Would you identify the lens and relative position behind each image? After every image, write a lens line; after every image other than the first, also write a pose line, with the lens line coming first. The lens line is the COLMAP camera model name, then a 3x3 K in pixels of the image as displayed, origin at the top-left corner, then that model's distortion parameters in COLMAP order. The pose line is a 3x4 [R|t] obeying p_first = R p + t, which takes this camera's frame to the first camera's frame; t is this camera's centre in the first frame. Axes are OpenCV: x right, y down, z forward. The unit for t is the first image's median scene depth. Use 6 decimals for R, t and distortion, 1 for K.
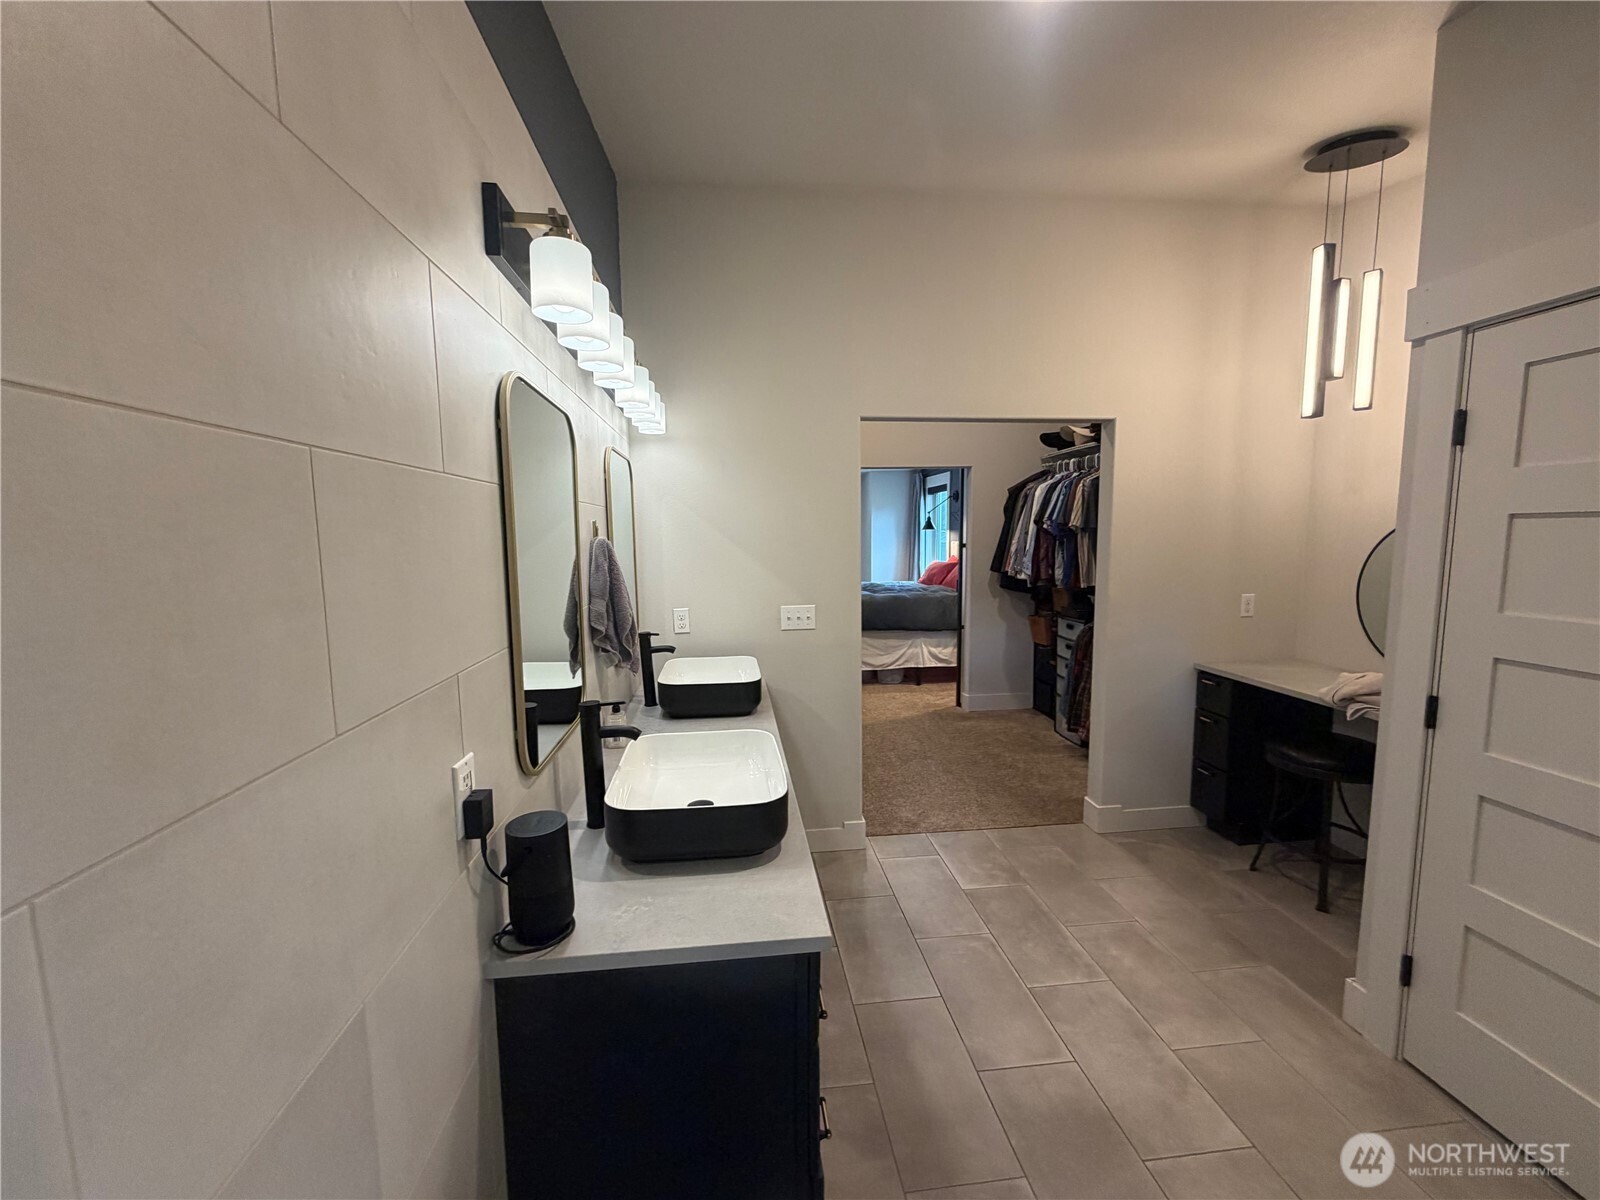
lens RADIAL K [[636.5, 0, 795.5], [0, 636.5, 602.2], [0, 0, 1]] dist [-0.000883, 0.000735]
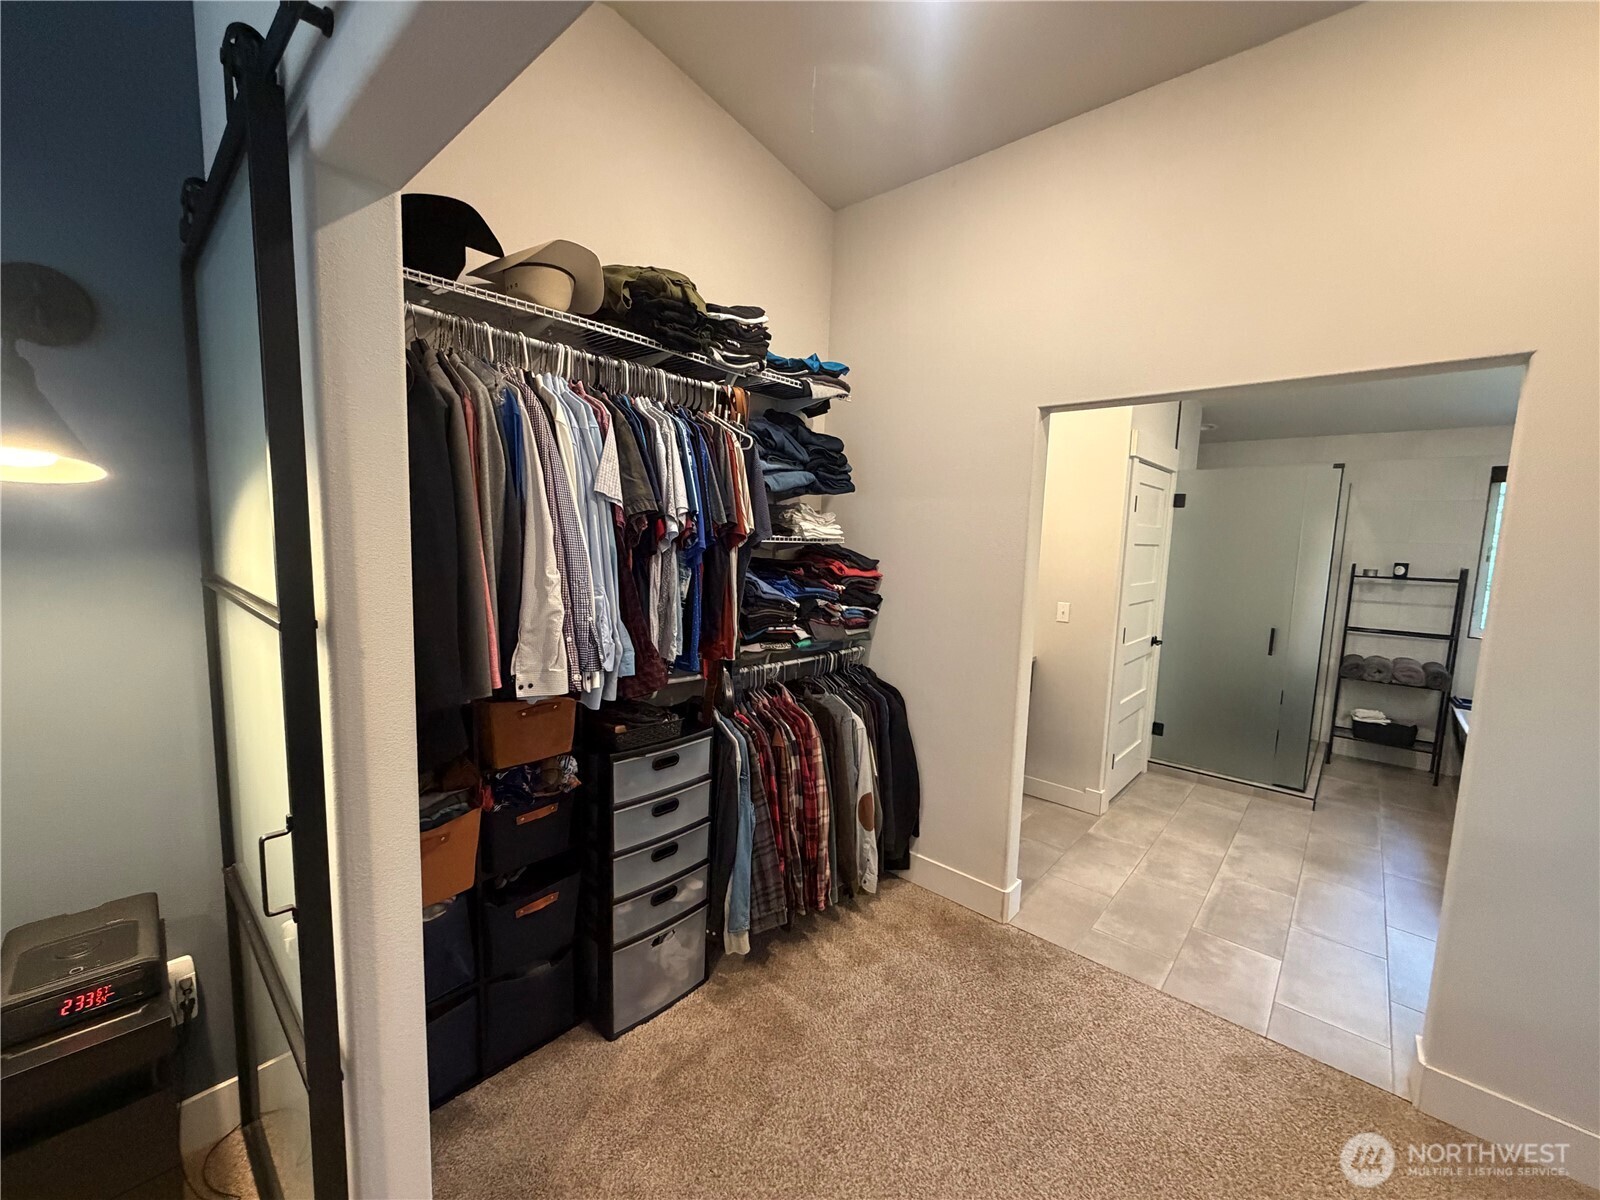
lens RADIAL K [[636.5, 0, 795.5], [0, 636.5, 602.2], [0, 0, 1]] dist [-0.000883, 0.000735]
pose [[-0.670353, -0.099289, 0.735370, 0.113719], [0.050359, 0.982636, 0.178581, -0.246700], [-0.740332, 0.156745, -0.653713, 2.047194]]
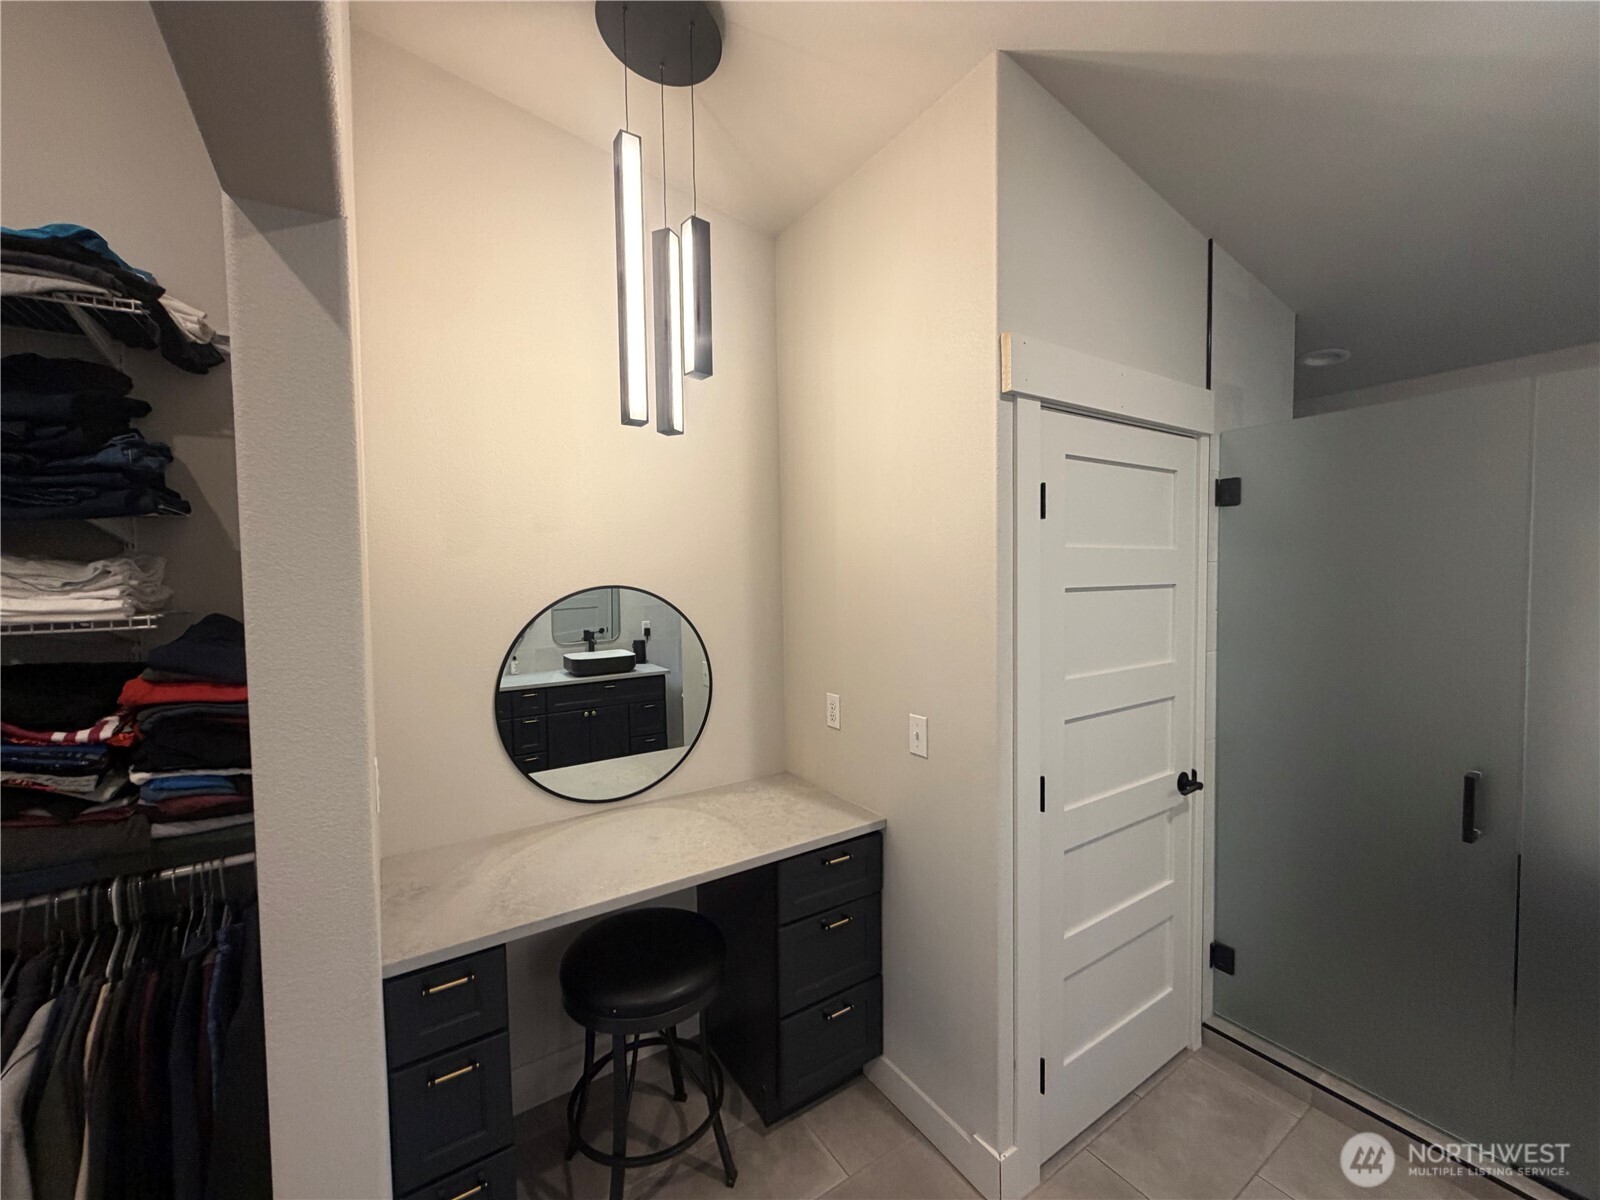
lens RADIAL K [[636.5, 0, 795.5], [0, 636.5, 602.2], [0, 0, 1]] dist [-0.000883, 0.000735]
pose [[-0.457175, -0.029595, 0.888884, 0.194052], [0.111882, 0.989593, 0.090491, -0.174977], [-0.882311, 0.140821, -0.449106, 1.252873]]
